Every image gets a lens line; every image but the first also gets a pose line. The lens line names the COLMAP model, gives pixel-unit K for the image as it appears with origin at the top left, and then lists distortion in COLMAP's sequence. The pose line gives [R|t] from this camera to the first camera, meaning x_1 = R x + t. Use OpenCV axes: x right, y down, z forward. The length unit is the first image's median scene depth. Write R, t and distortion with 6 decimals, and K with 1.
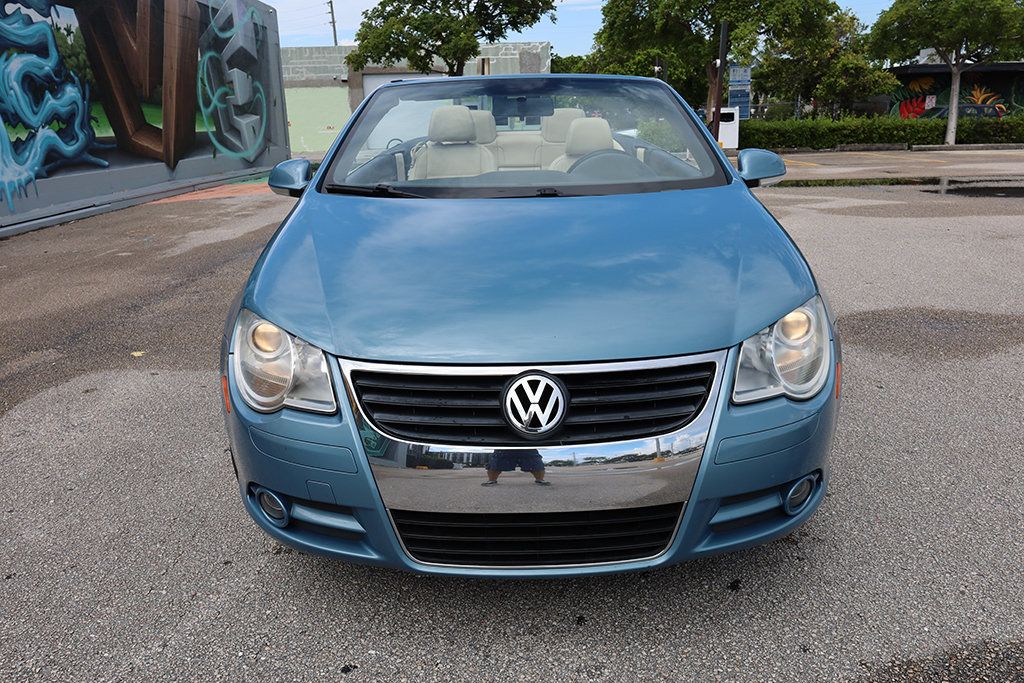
lens RADIAL K [[780.7, 0, 511.9], [0, 780.7, 346.6], [0, 0, 1]] dist [0.001854, 0.003172]
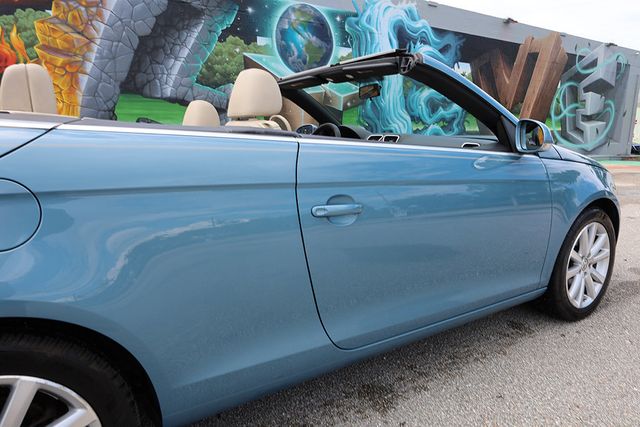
lens RADIAL K [[442.9, 0, 325.7], [0, 442.9, 222.5], [0, 0, 1]] dist [-0.010325, 0.002804]
pose [[0.550318, 0.191904, -0.812603, 0.184772], [-0.248730, 0.966722, 0.059853, -0.034483], [0.797047, 0.169181, 0.579737, 0.157746]]
